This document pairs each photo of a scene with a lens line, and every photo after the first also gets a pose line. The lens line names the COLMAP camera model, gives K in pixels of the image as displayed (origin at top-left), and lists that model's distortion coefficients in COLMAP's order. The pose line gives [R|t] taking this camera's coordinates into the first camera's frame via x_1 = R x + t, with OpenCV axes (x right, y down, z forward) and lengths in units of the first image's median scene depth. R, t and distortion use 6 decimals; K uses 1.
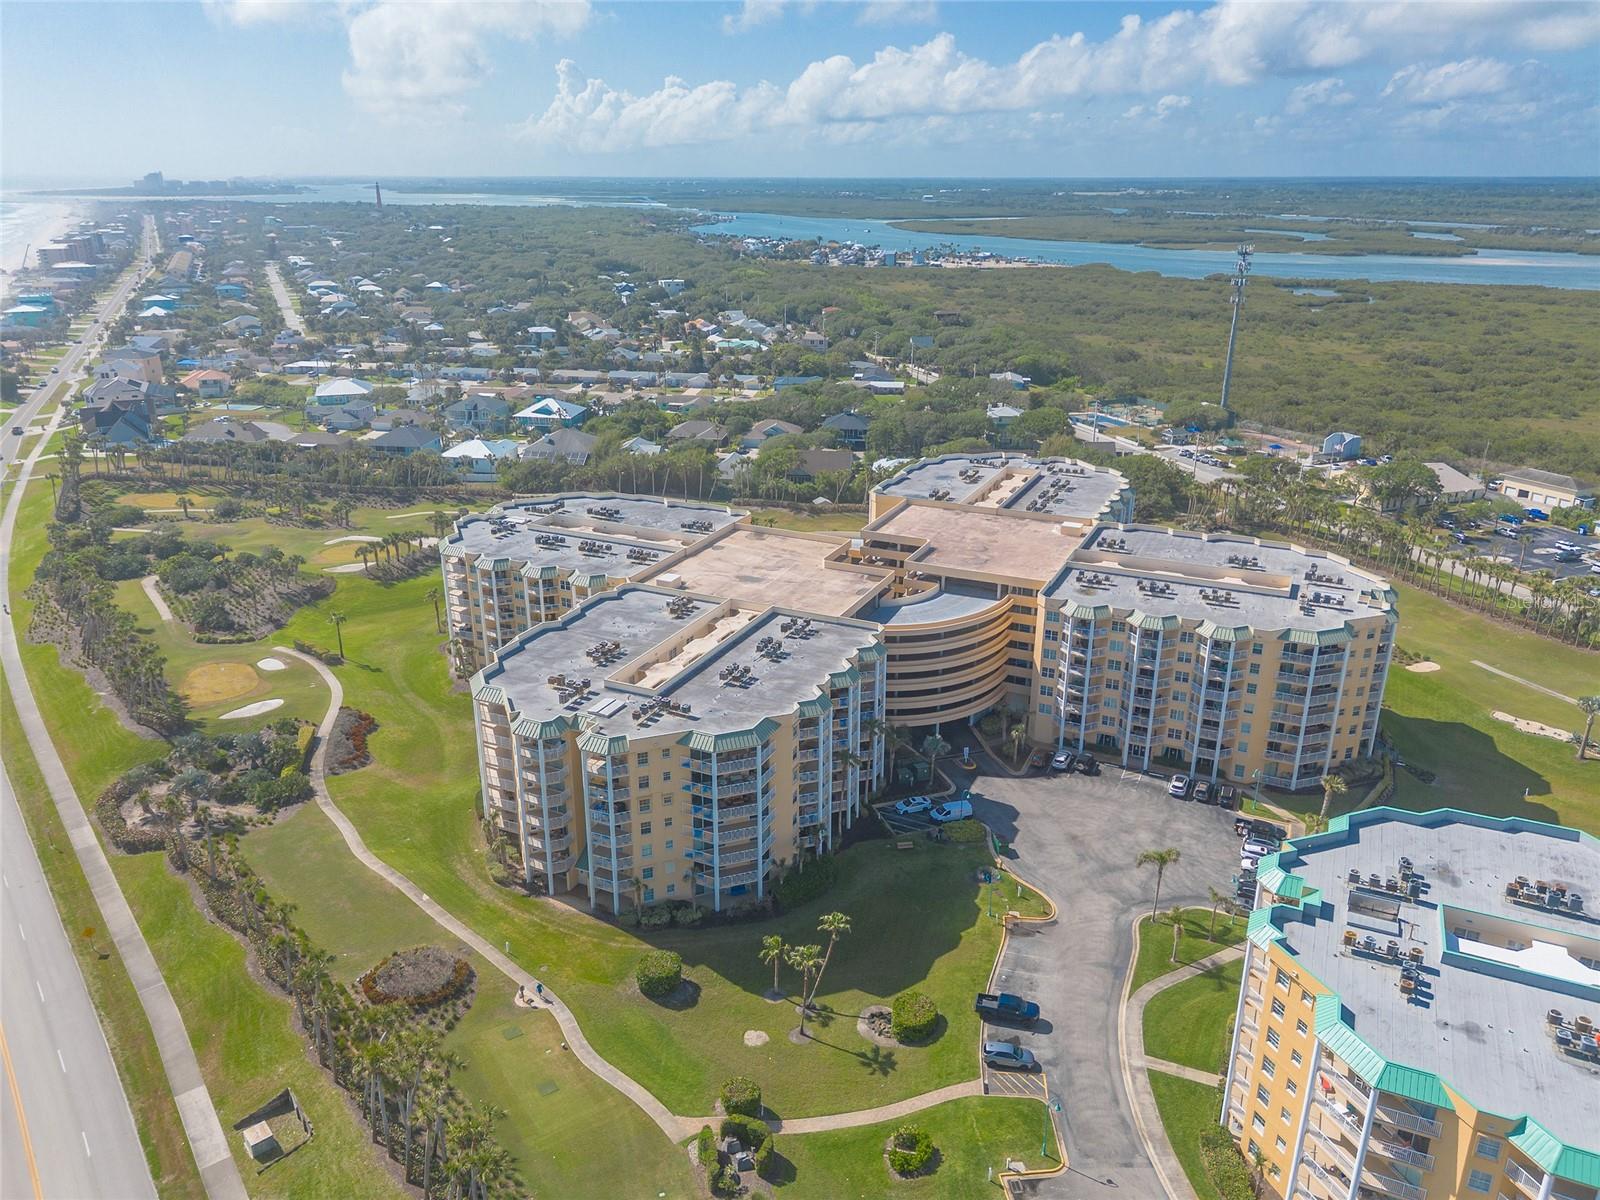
lens RADIAL K [[1145.8, 0, 800.0], [0, 1145.8, 600.0], [0, 0, 1]] dist [0.080924, -0.097846]
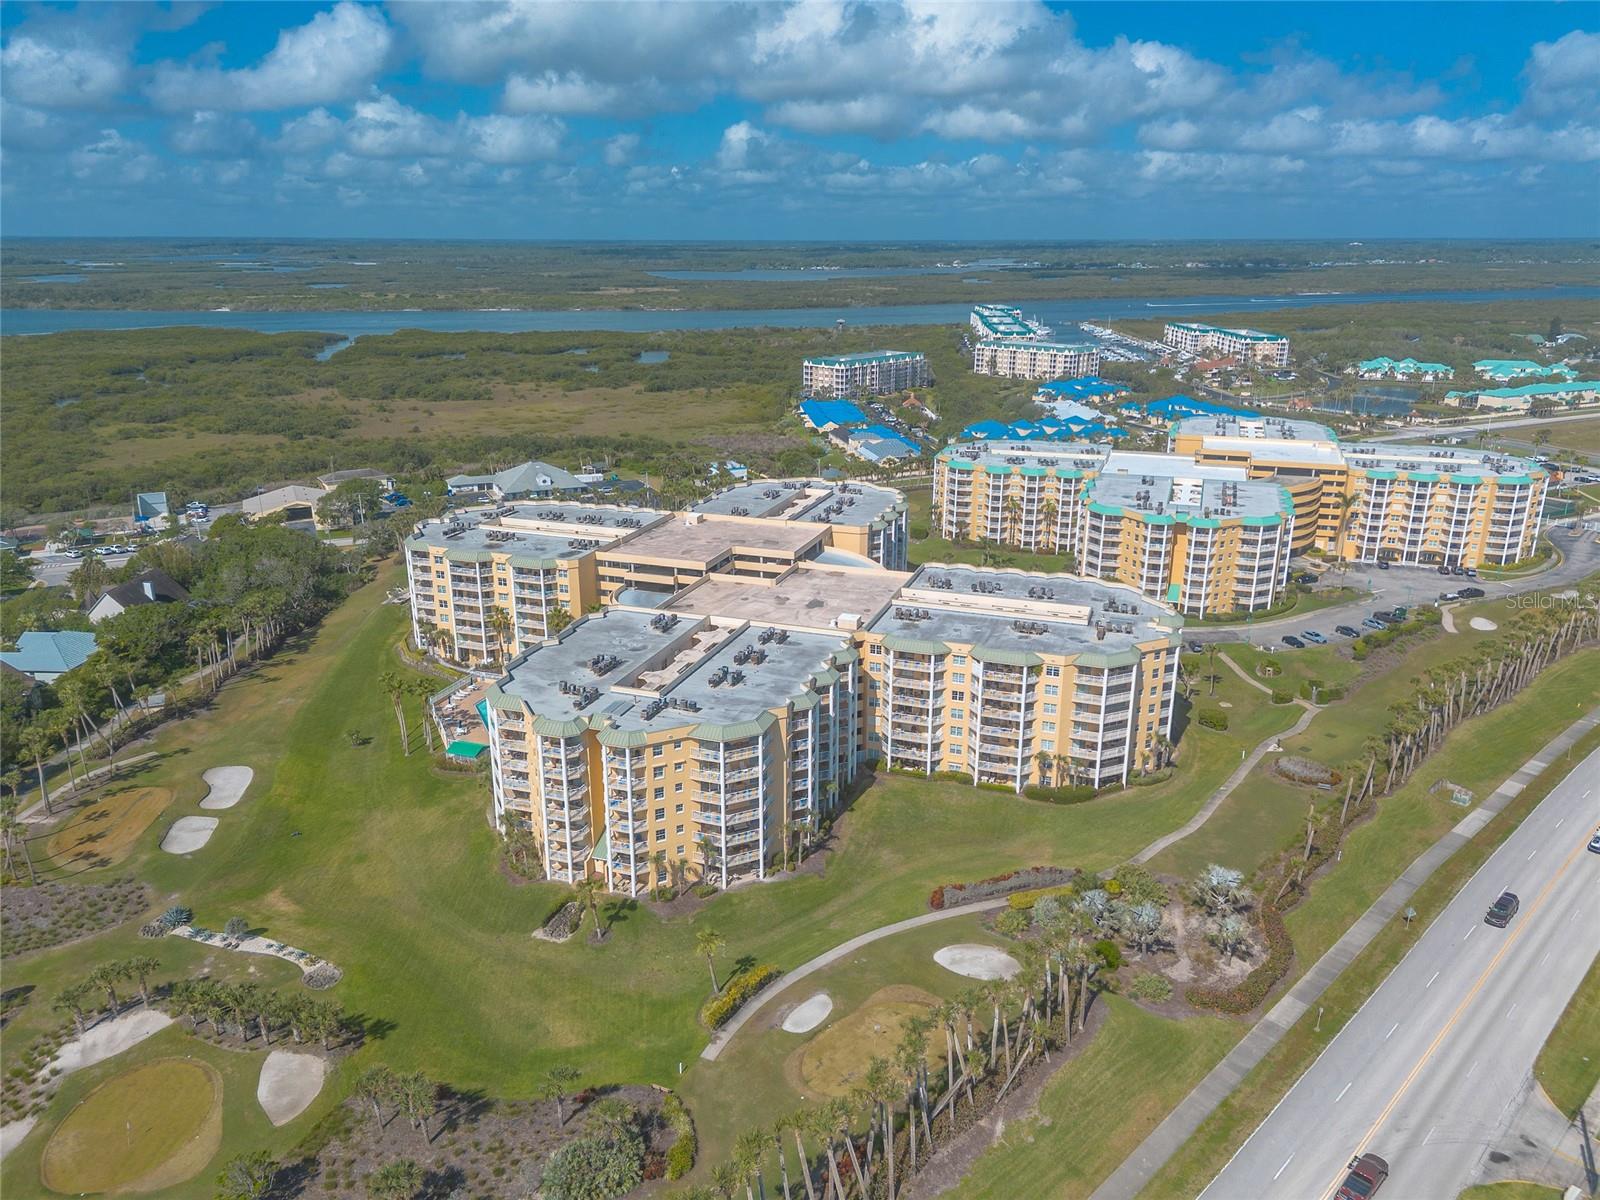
lens RADIAL K [[1132.5, 0, 800.0], [0, 1132.5, 600.0], [0, 0, 1]] dist [0.091733, -0.102125]
pose [[-0.096455, -0.304586, 0.947588, -1.141681], [0.343650, 0.883294, 0.318900, -0.398453], [-0.934131, 0.356398, 0.019473, 1.075639]]
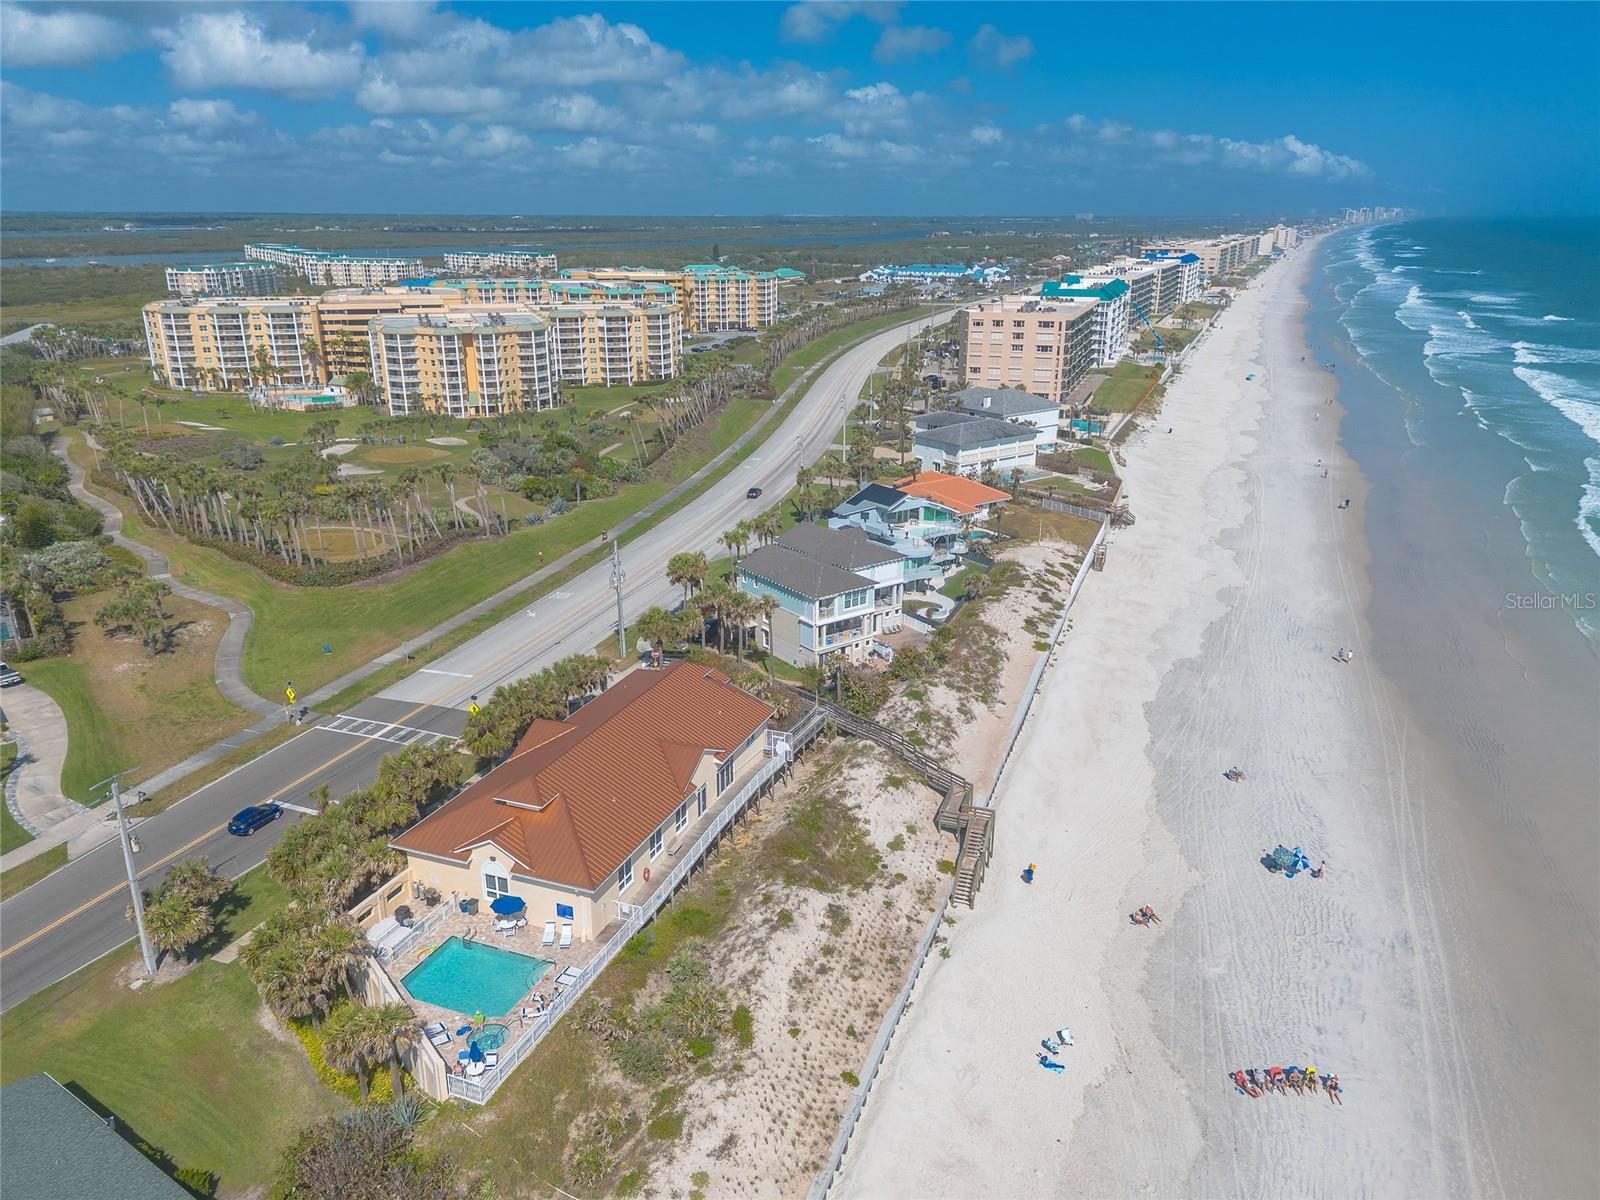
lens RADIAL K [[1132.5, 0, 800.0], [0, 1132.5, 600.0], [0, 0, 1]] dist [0.091733, -0.102125]
pose [[-0.692407, -0.234013, 0.682503, -1.957302], [0.247312, 0.811657, 0.529197, -0.551577], [-0.677797, 0.535211, -0.504123, 2.017972]]
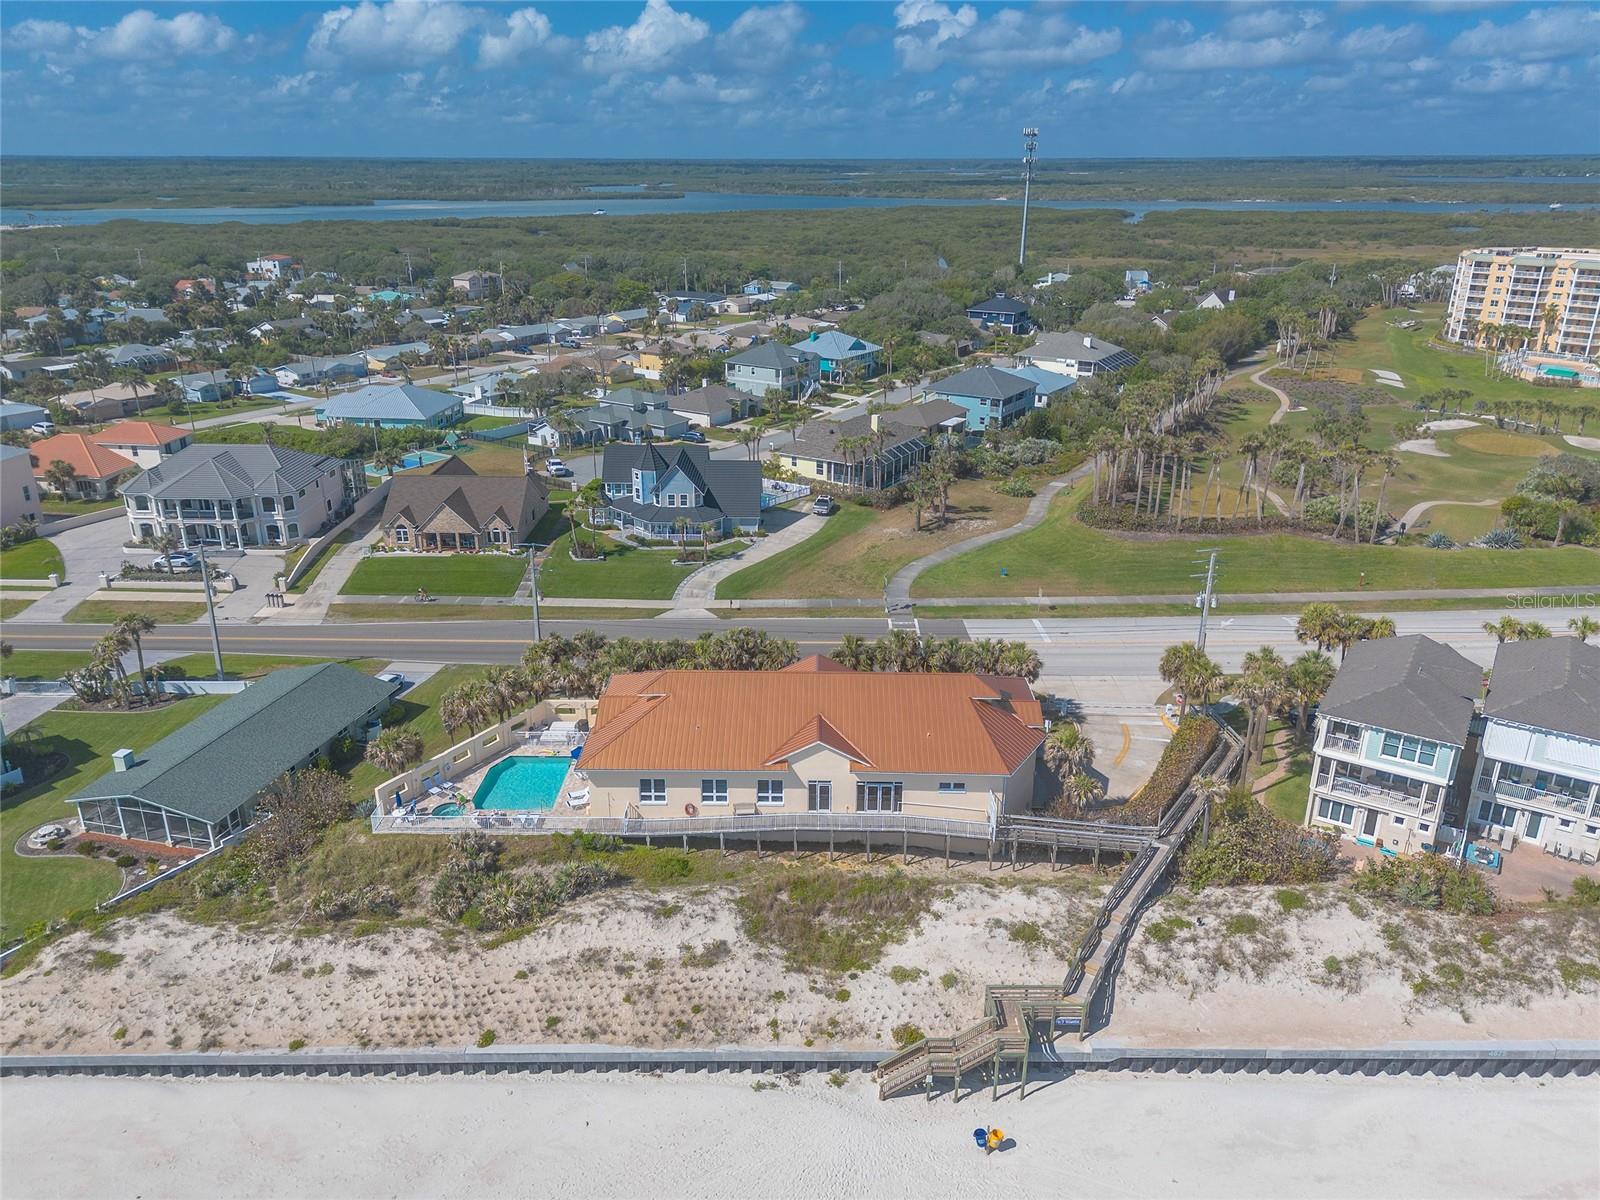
lens RADIAL K [[1132.6, 0, 789.8], [0, 1132.6, 621.4], [0, 0, 1]] dist [0.077214, -0.067328]
pose [[0.435223, -0.340619, 0.833403, -1.966810], [0.311217, 0.925526, 0.215745, -0.381629], [-0.844823, 0.165472, 0.508816, 1.582101]]
